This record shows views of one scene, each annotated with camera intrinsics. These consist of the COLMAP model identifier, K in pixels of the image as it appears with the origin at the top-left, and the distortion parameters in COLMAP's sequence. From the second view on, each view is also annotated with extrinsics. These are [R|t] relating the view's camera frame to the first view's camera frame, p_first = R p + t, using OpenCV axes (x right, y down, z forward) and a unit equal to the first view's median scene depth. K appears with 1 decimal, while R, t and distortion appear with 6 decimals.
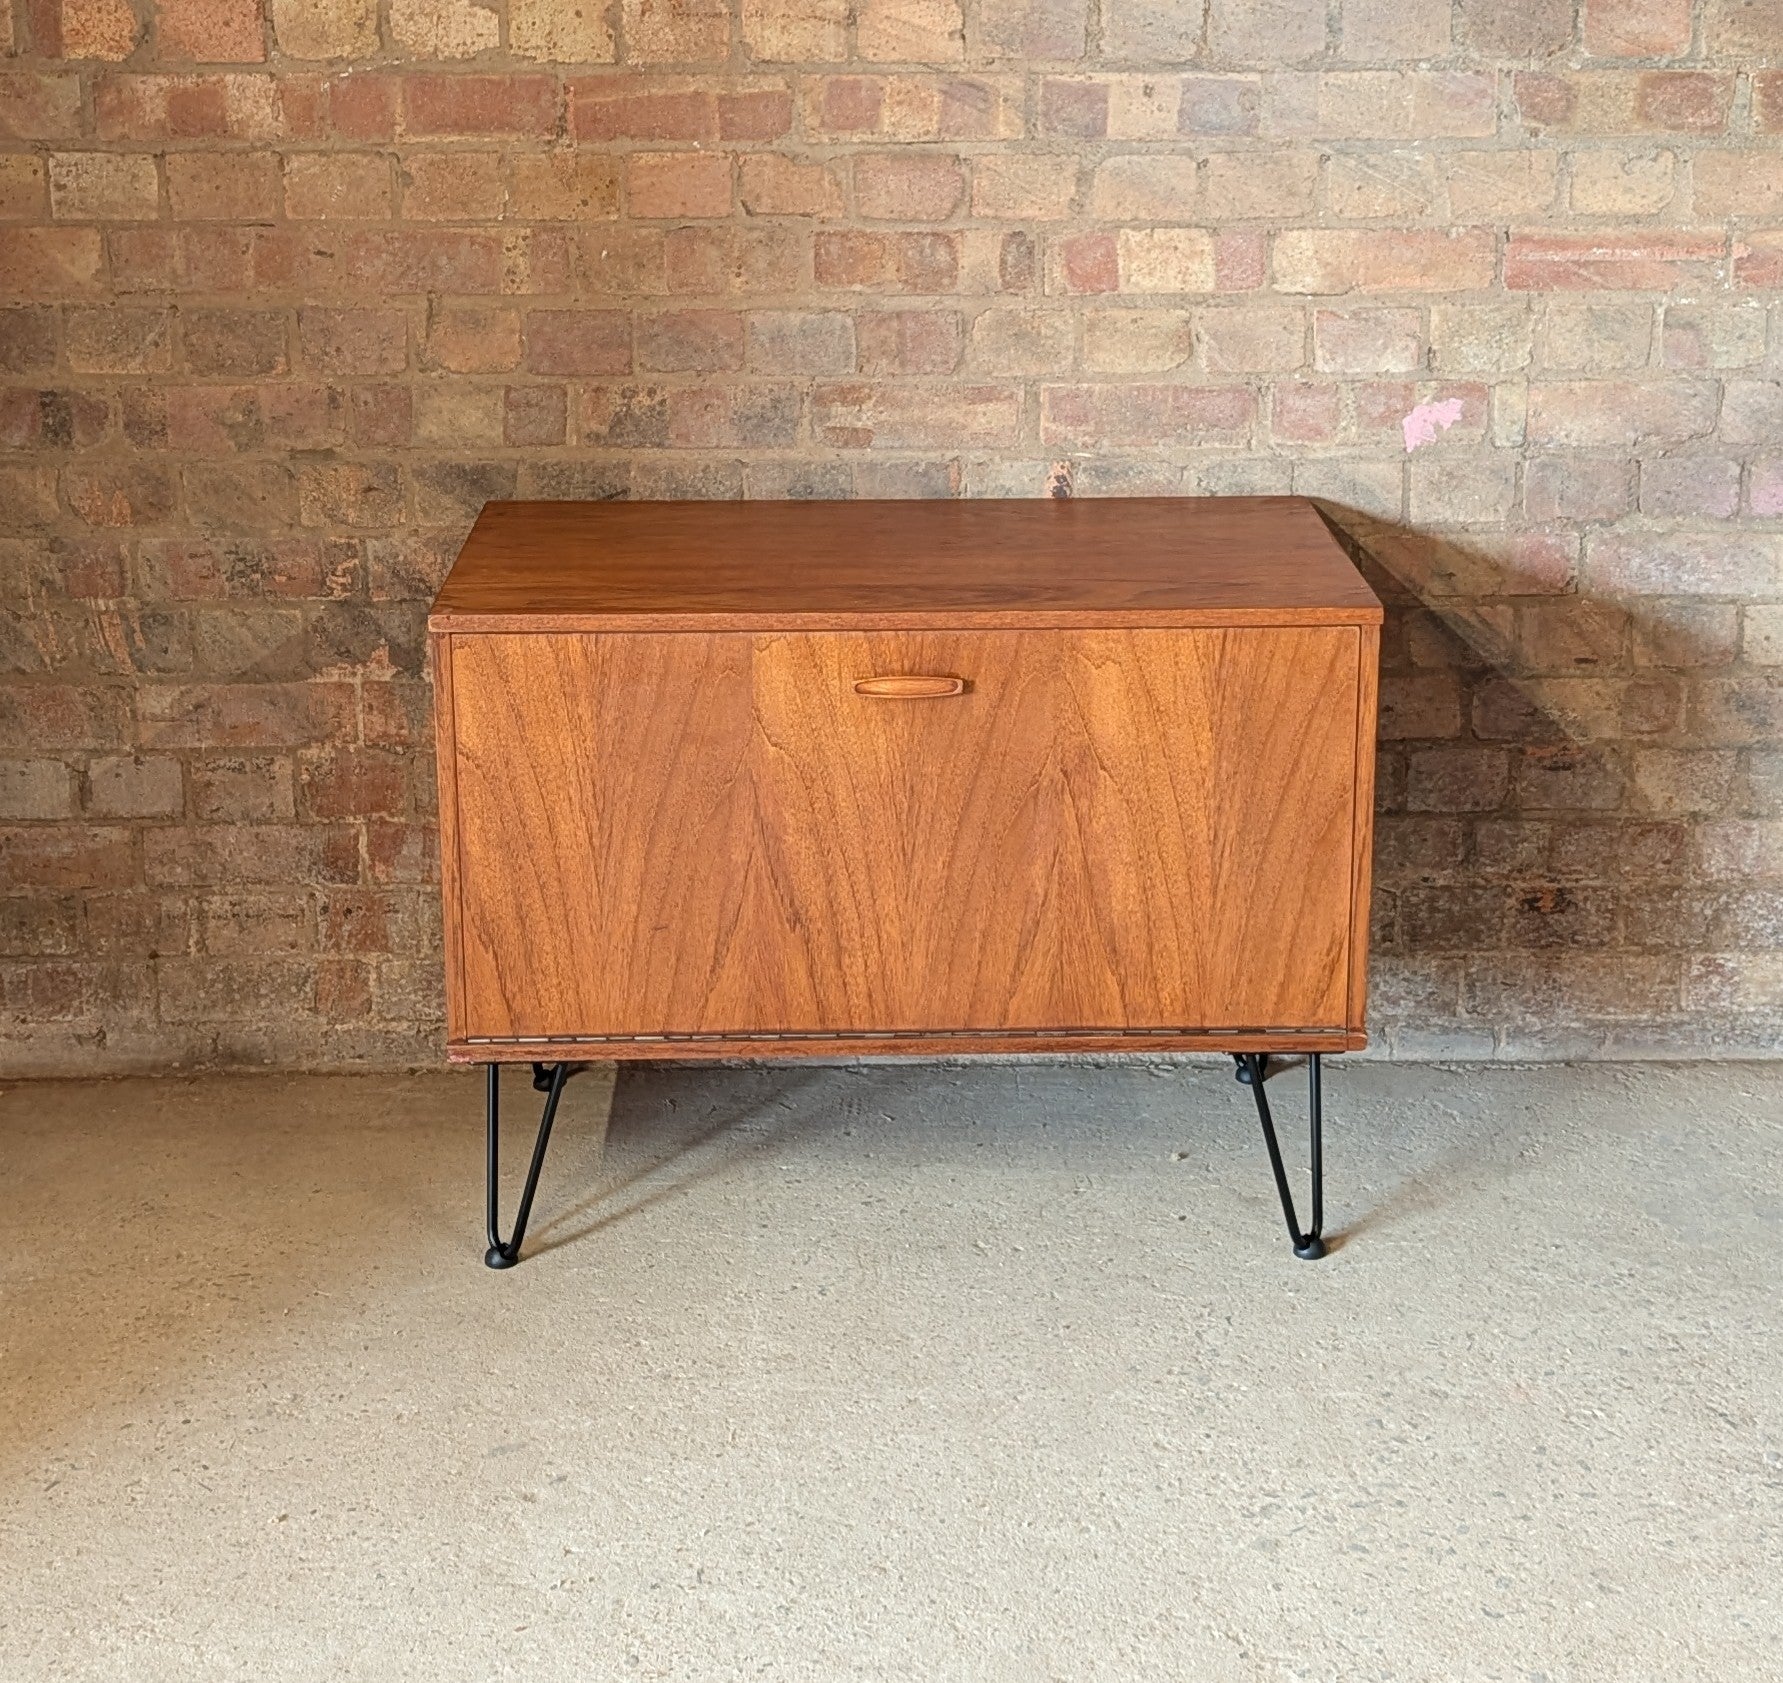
lens RADIAL K [[2917.3, 0, 906.2], [0, 2917.3, 605.2], [0, 0, 1]] dist [0.256322, -1.208428]
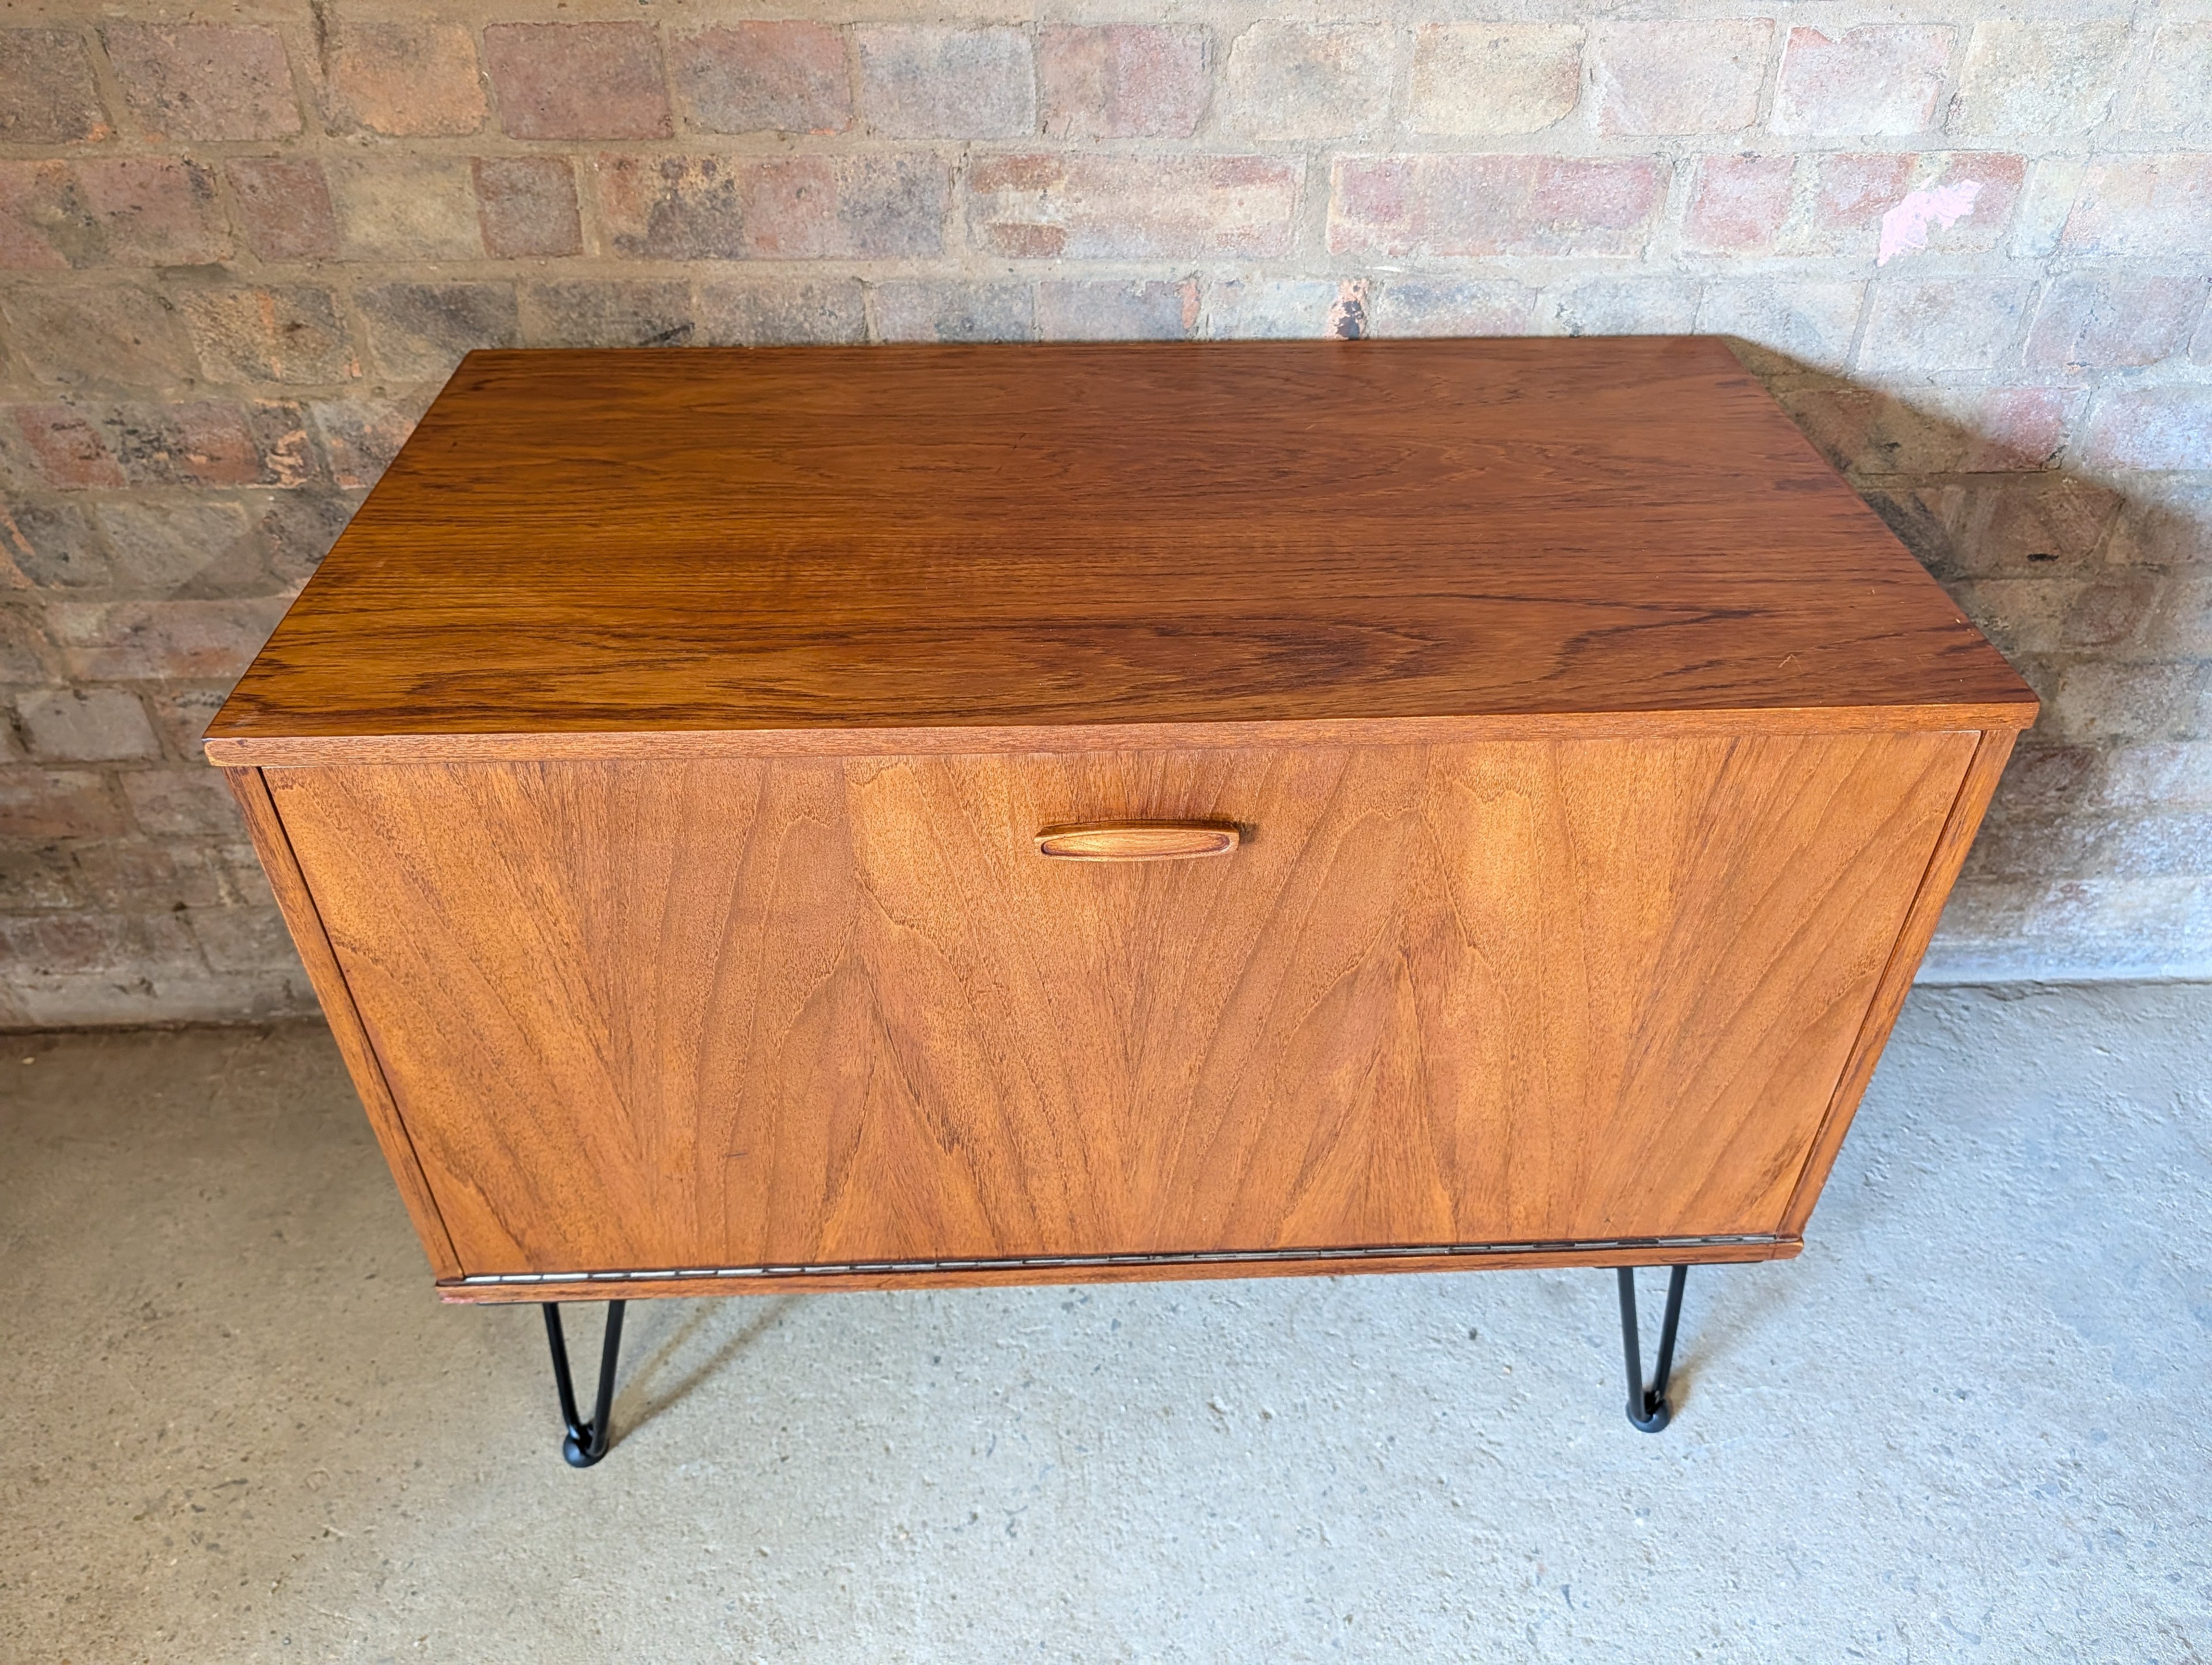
lens RADIAL K [[1610.1, 0, 1114.7], [0, 1610.1, 825.3], [0, 0, 1]] dist [-0.005211, 0.004046]
pose [[0.999782, -0.006742, 0.019746, -0.008381], [-0.001627, 0.918282, 0.395924, -0.079844], [-0.020802, -0.395870, 0.918071, 0.627796]]
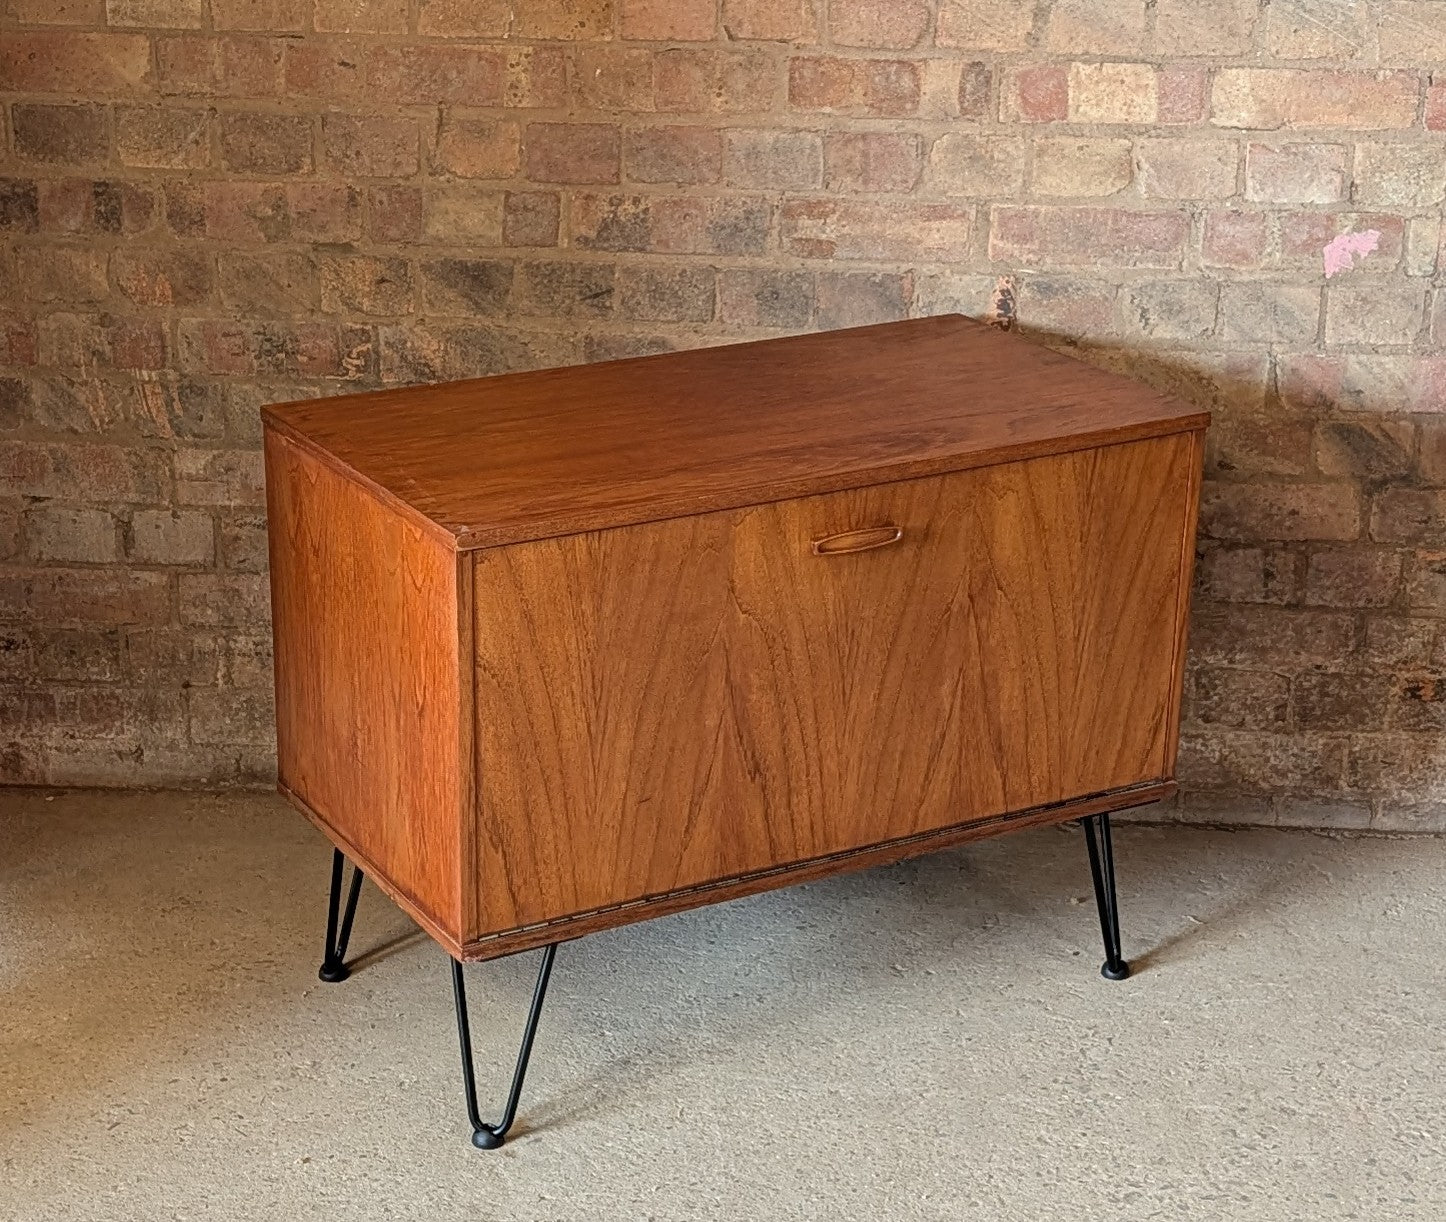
lens RADIAL K [[2928.4, 0, 694.9], [0, 2928.4, 718.0], [0, 0, 1]] dist [0.235315, -1.093908]
pose [[0.997676, 0.042939, -0.052904, 0.002097], [-0.035852, 0.991086, 0.128306, -0.022973], [0.057942, -0.126111, 0.990323, -0.122561]]
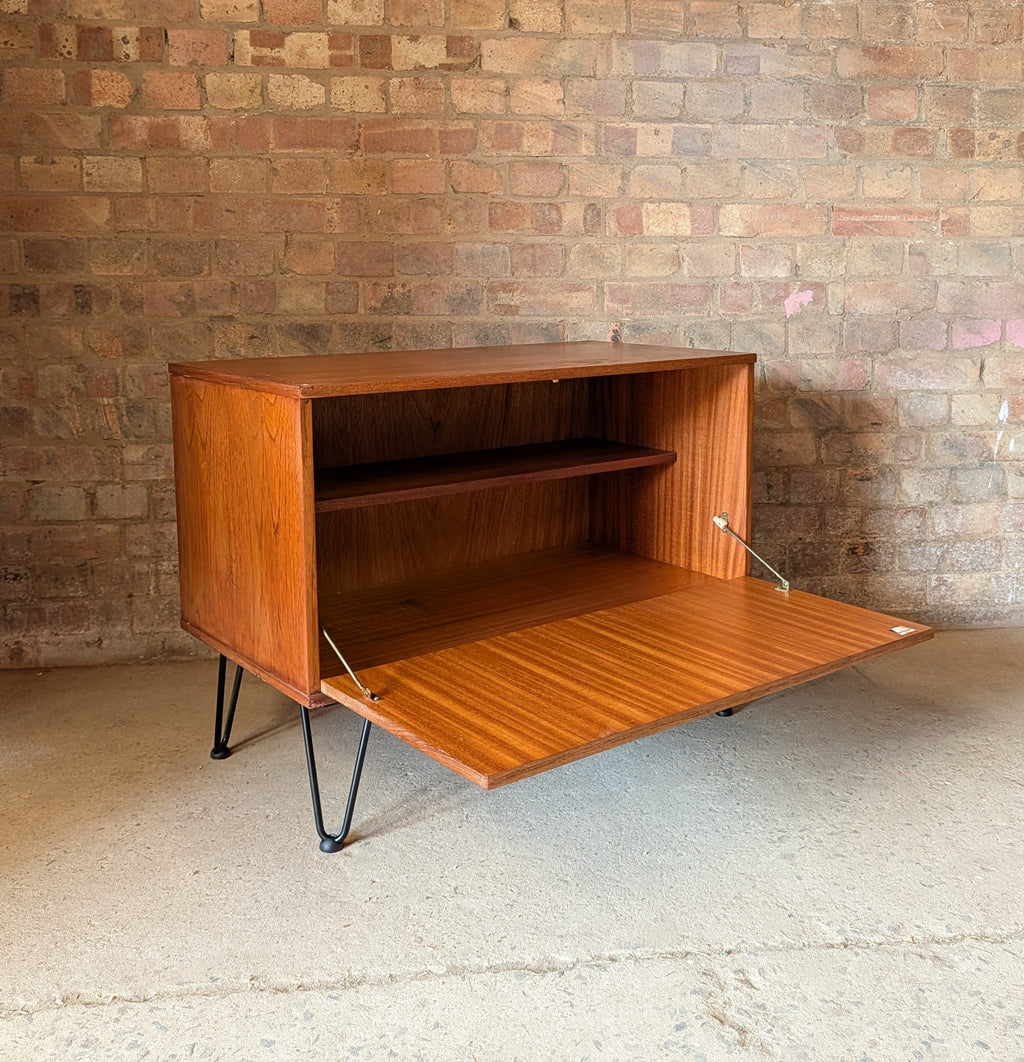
lens RADIAL K [[1191.3, 0, 596.8], [0, 1191.3, 413.8], [0, 0, 1]] dist [0.146368, -0.464048]
pose [[0.994358, -0.010970, 0.105509, -0.044772], [0.024775, 0.991146, -0.130443, 0.116437], [-0.103144, 0.132321, 0.985826, 0.221933]]
